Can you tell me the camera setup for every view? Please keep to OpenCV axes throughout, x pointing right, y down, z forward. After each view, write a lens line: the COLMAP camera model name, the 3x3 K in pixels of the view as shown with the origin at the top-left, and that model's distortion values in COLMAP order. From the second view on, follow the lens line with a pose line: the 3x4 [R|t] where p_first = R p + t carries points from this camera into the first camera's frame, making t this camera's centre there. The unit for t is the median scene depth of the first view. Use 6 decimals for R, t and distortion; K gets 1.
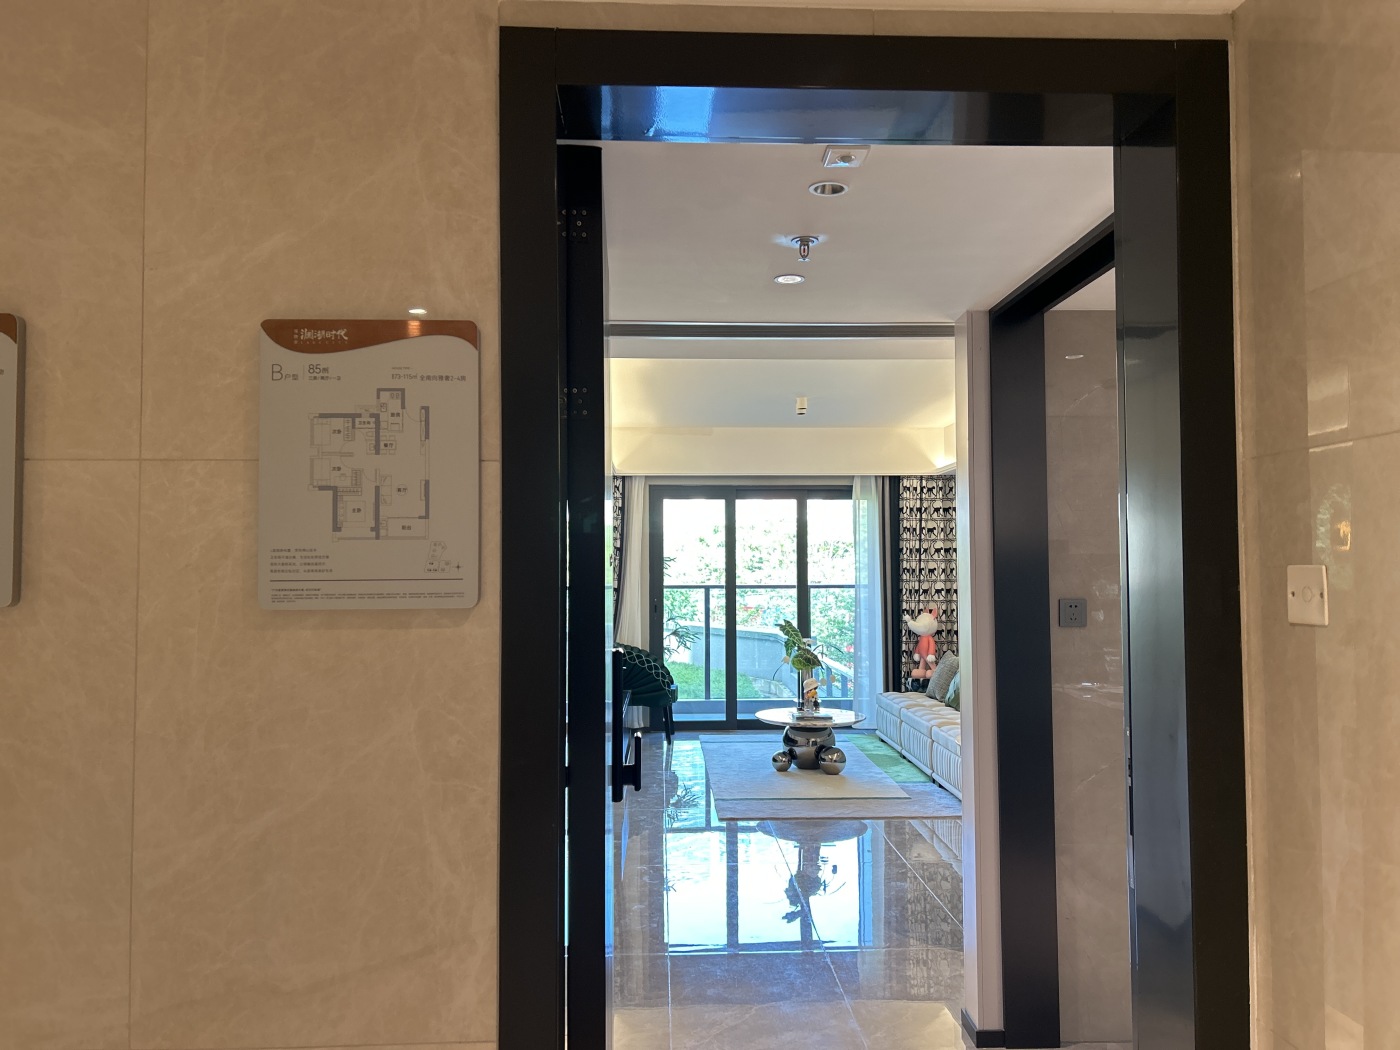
lens RADIAL K [[1056.2, 0, 694.3], [0, 1056.2, 515.5], [0, 0, 1]] dist [0.069088, -0.073405]
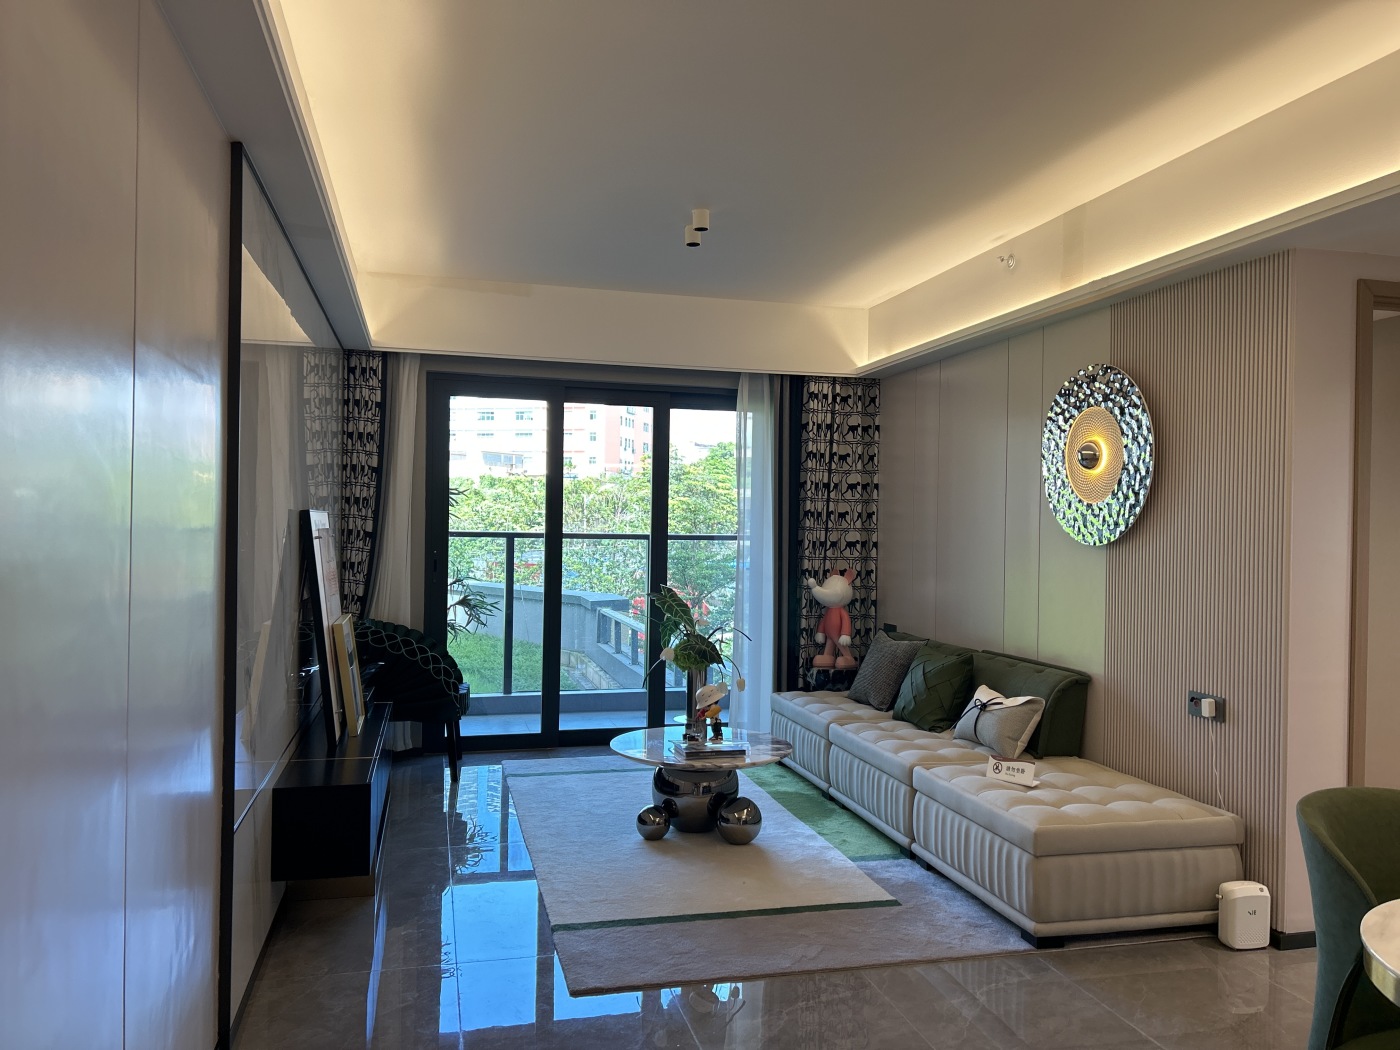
lens RADIAL K [[1056.2, 0, 706.8], [0, 1056.2, 535.5], [0, 0, 1]] dist [0.069088, -0.073405]
pose [[0.975537, 0.016139, 0.219243, -0.017368], [-0.029036, 0.998024, 0.055730, 0.029147], [-0.217910, -0.060732, 0.974077, 0.337772]]
